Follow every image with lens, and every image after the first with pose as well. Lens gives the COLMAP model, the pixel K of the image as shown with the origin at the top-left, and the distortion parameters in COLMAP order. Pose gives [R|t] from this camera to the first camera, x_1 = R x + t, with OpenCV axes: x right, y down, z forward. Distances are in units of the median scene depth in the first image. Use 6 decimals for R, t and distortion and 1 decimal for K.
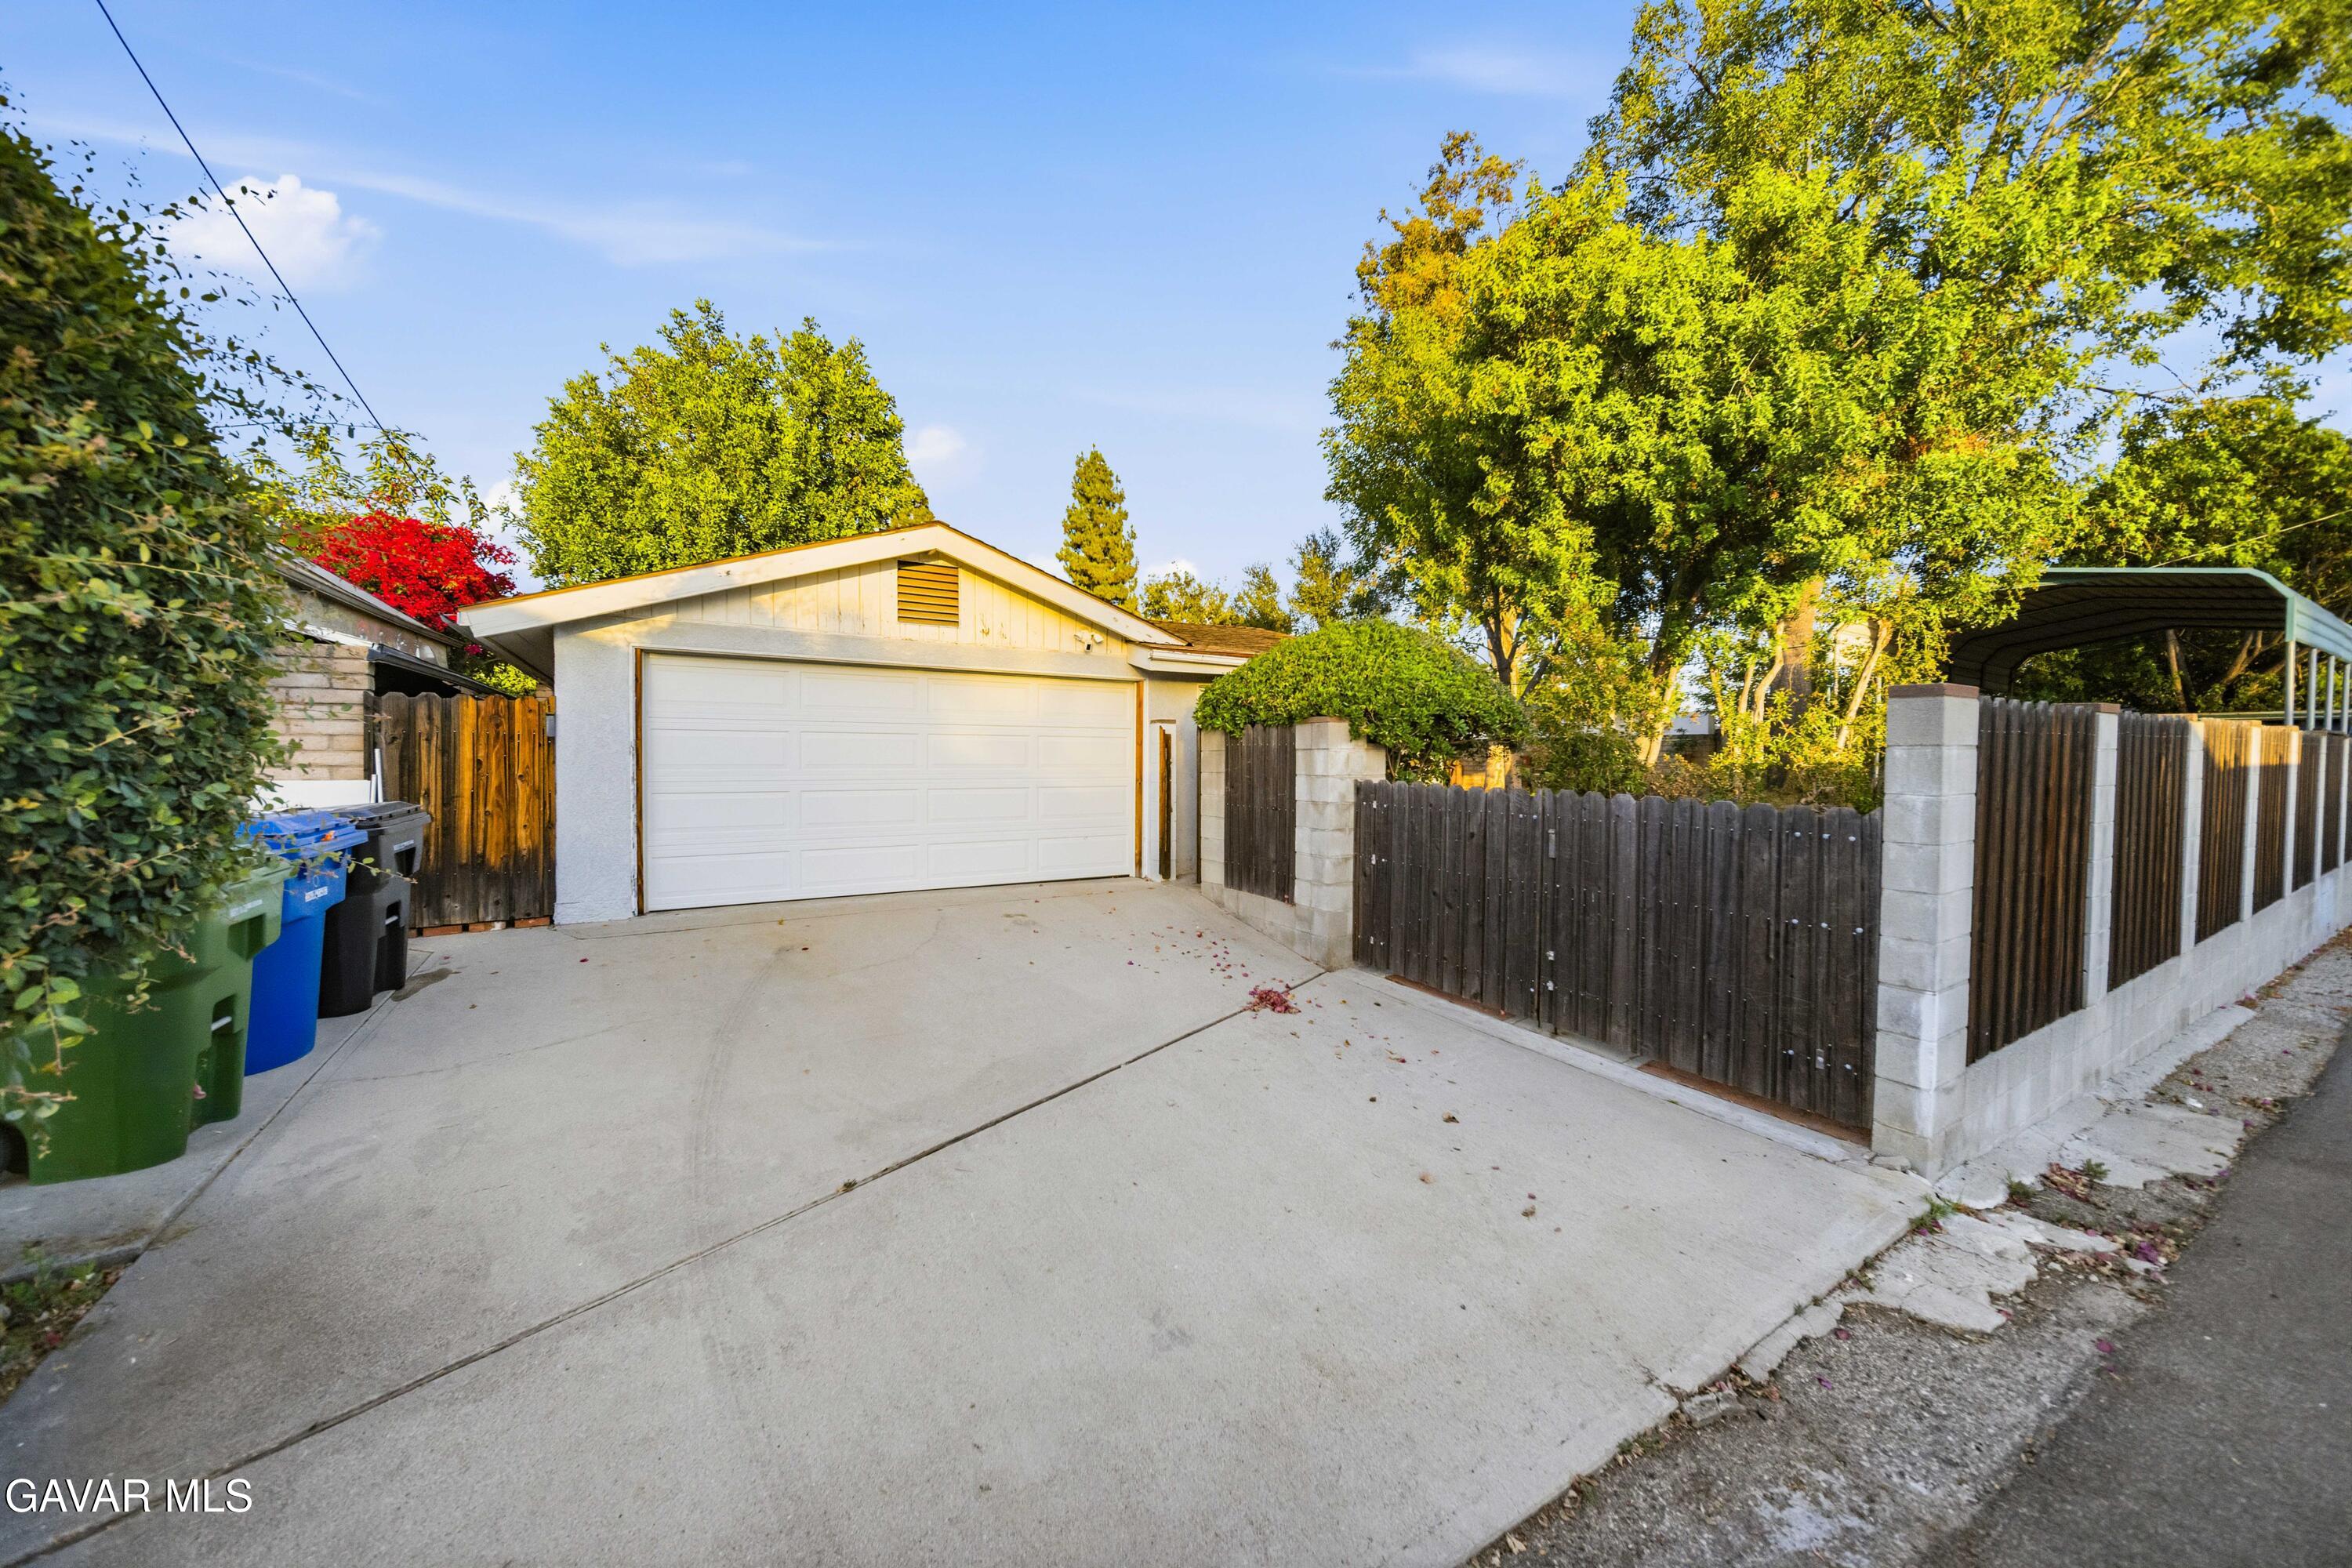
lens RADIAL K [[812.0, 0, 1176.0], [0, 812.0, 784.0], [0, 0, 1]] dist [0.000031, -0.000007]
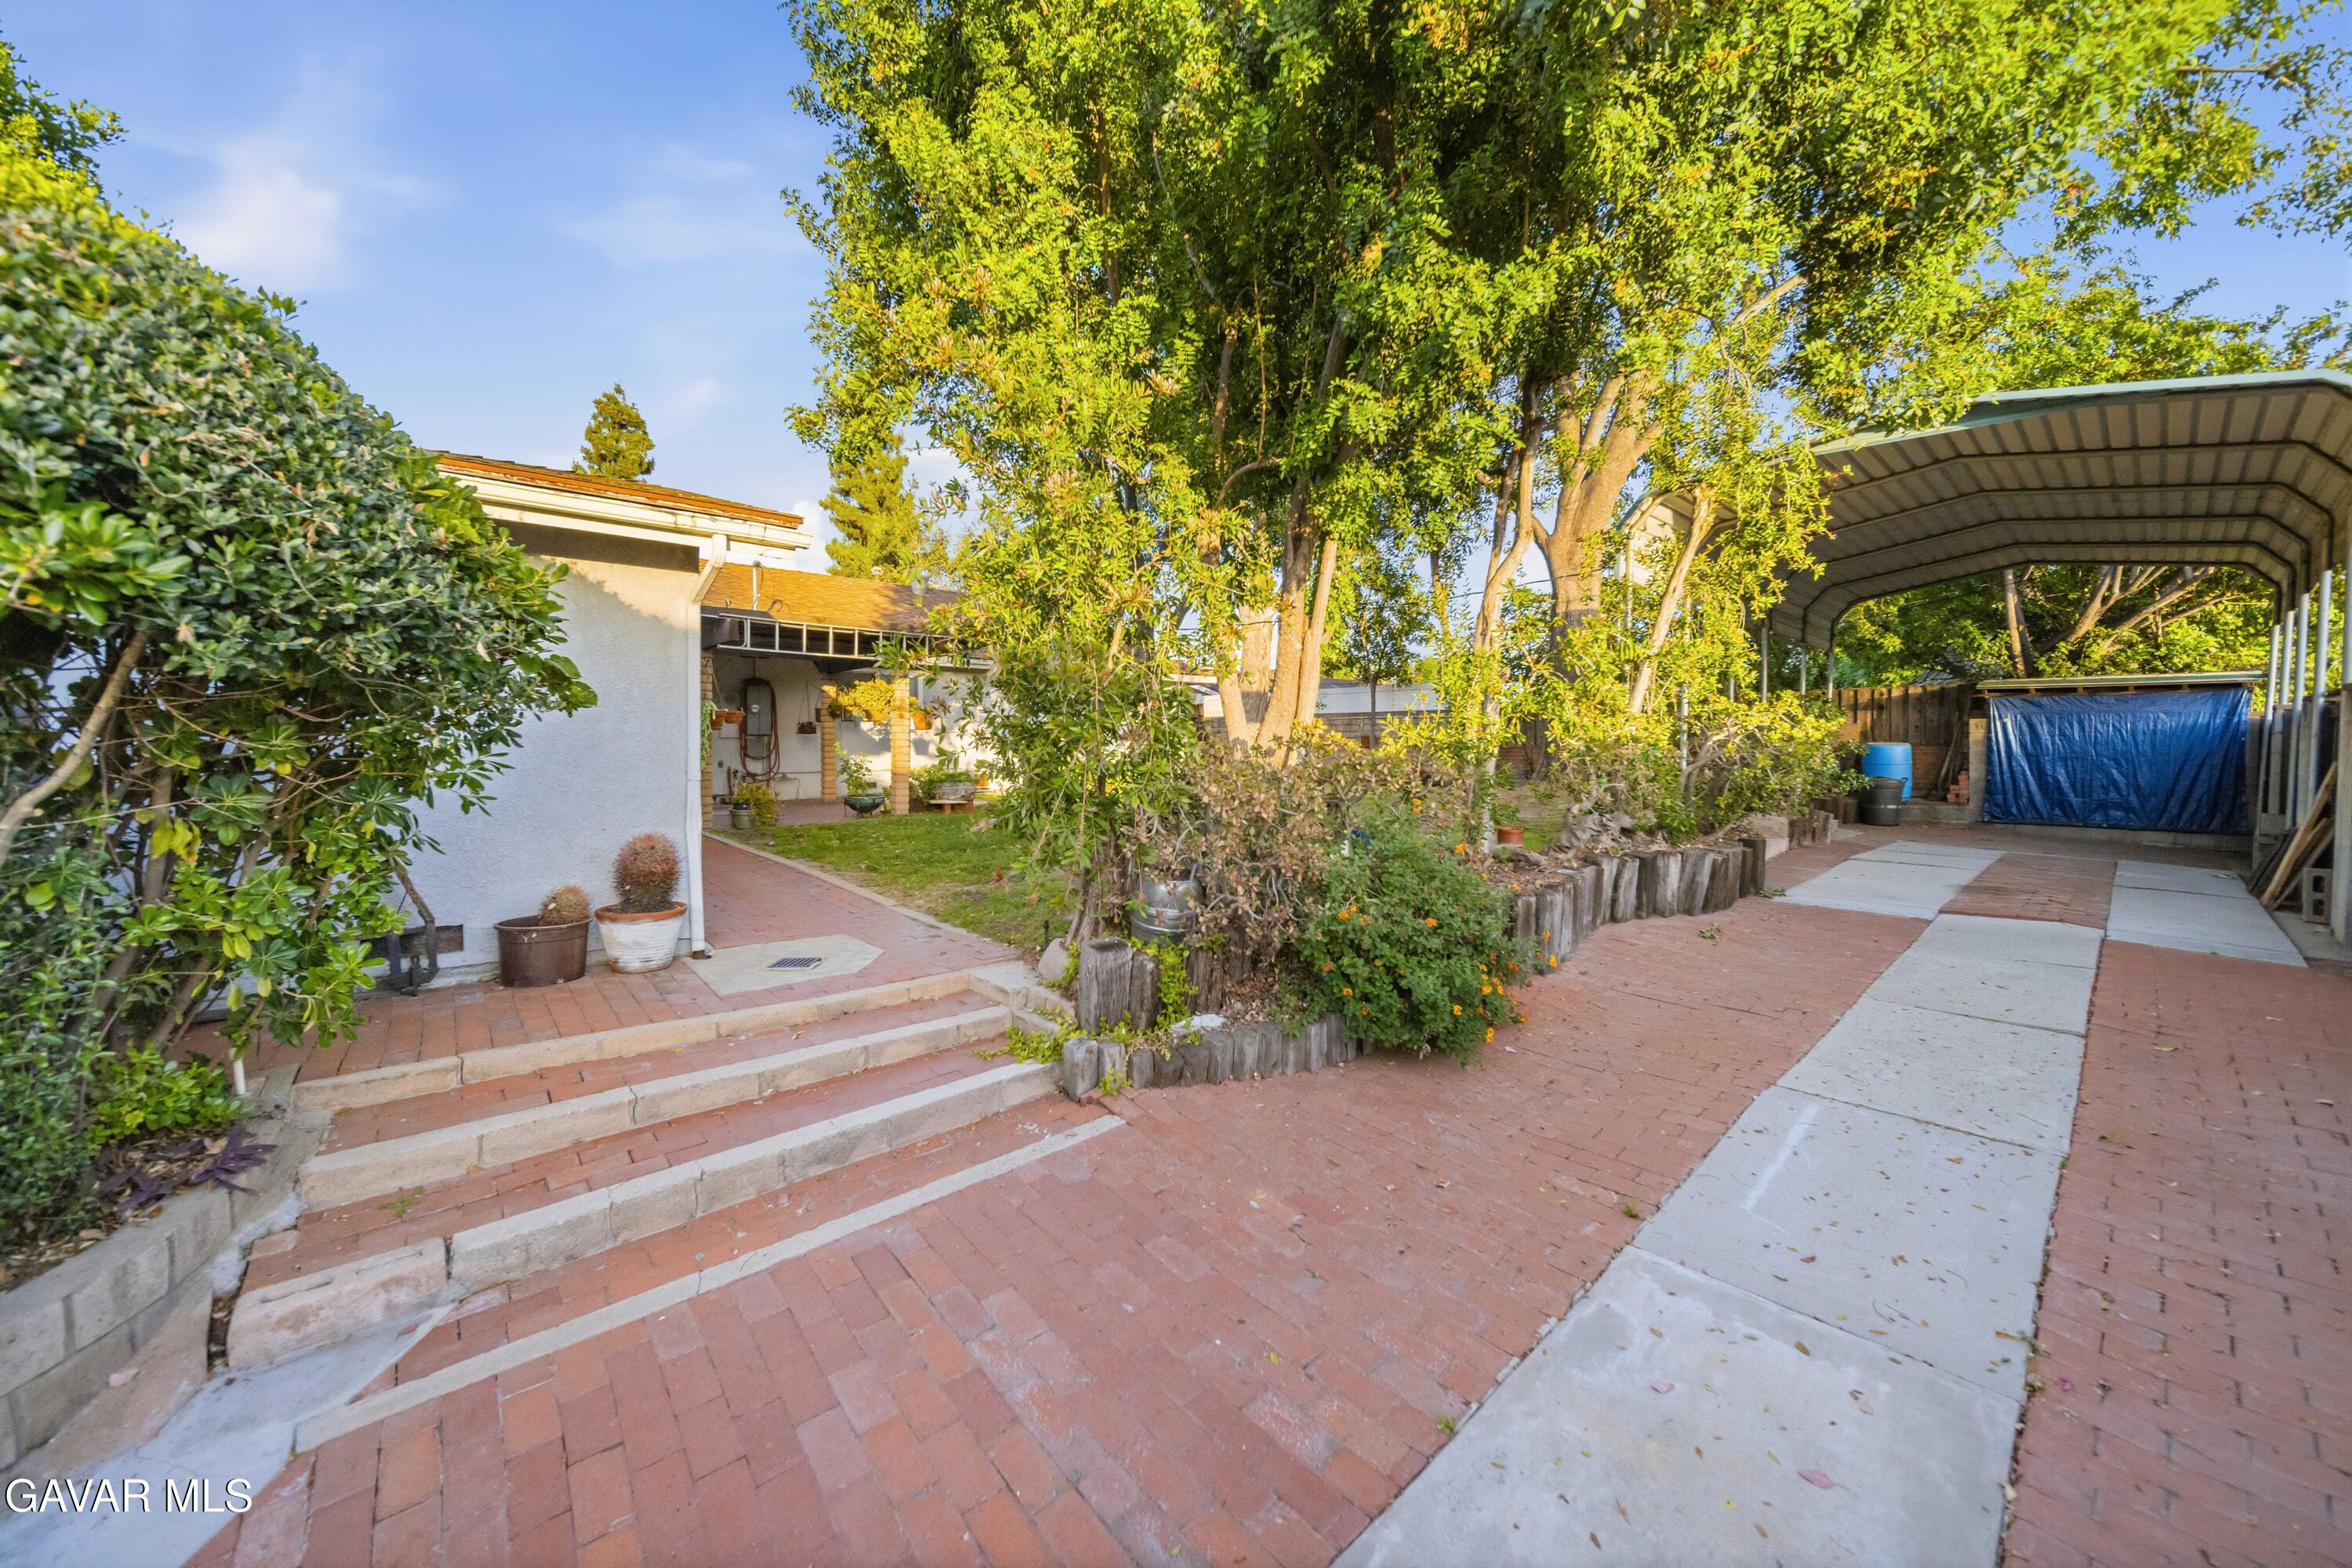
lens RADIAL K [[812.0, 0, 1176.0], [0, 812.0, 784.0], [0, 0, 1]] dist [0.000031, -0.000007]
pose [[0.984712, -0.006342, 0.174077, 0.330290], [0.002831, 0.999788, 0.020414, -0.006699], [-0.174170, -0.019609, 0.984520, 0.404795]]
